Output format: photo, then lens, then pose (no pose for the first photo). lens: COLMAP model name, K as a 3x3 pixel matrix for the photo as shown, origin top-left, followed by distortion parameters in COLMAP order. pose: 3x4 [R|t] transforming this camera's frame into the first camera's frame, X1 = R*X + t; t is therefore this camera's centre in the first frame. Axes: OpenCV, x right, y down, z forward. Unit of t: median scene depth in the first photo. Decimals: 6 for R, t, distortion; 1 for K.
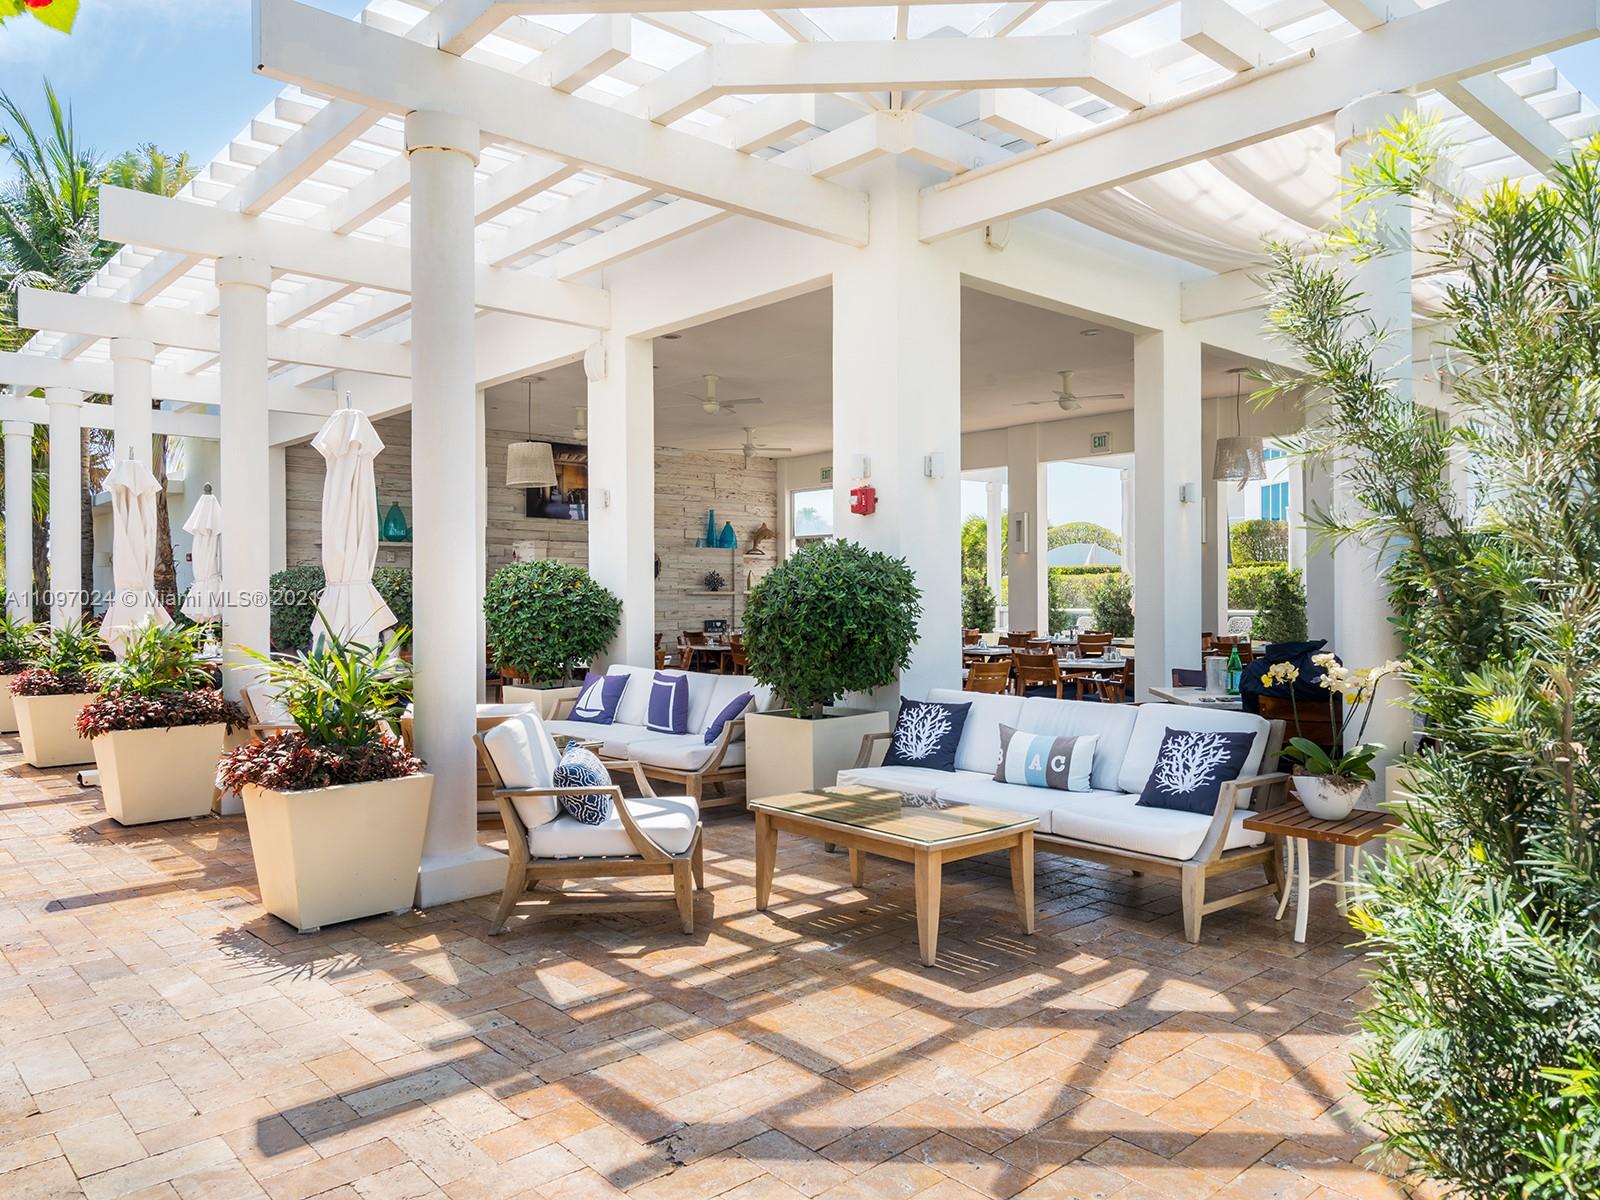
lens RADIAL K [[1133.5, 0, 801.8], [0, 1133.5, 596.8], [0, 0, 1]] dist [-0.011095, -0.002227]
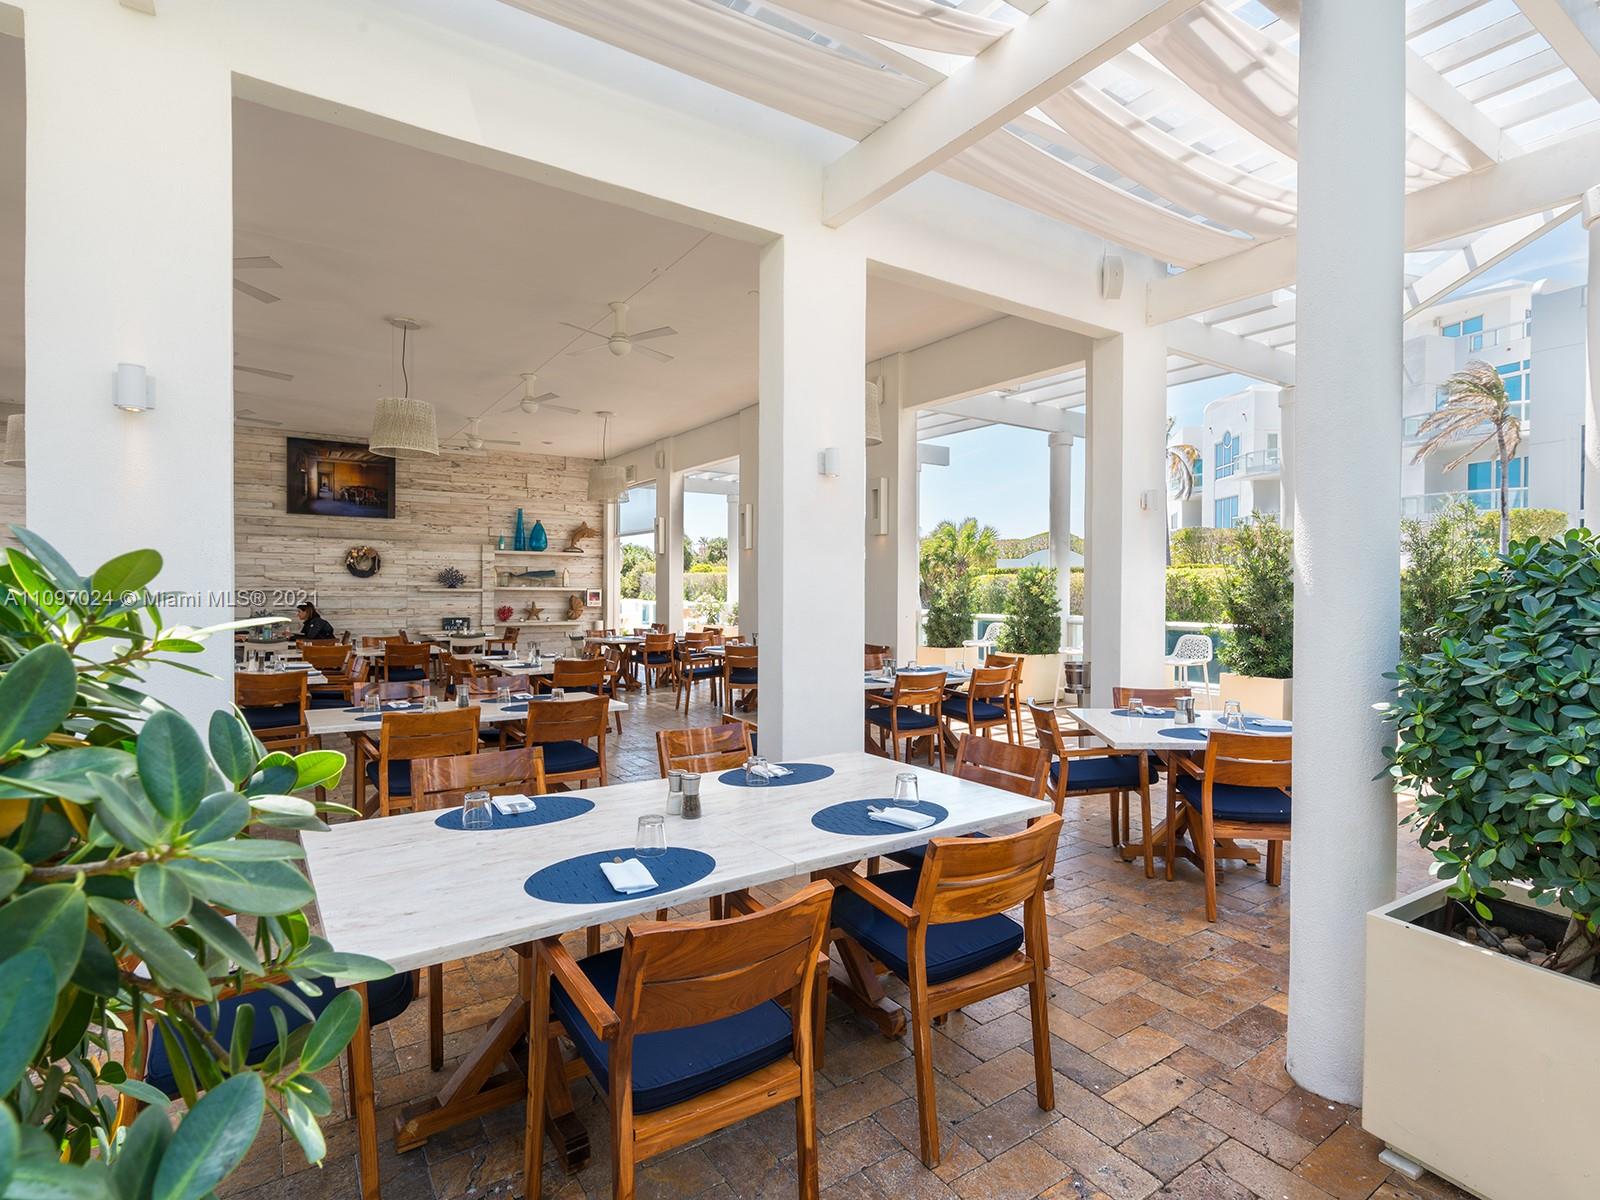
lens RADIAL K [[775.3, 0, 794.4], [0, 775.3, 597.3], [0, 0, 1]] dist [0.005001, 0.000475]
pose [[0.985141, 0.008554, -0.171532, 0.289868], [-0.007179, 0.999937, 0.008637, -0.004510], [0.171595, -0.007277, 0.985141, 0.356393]]
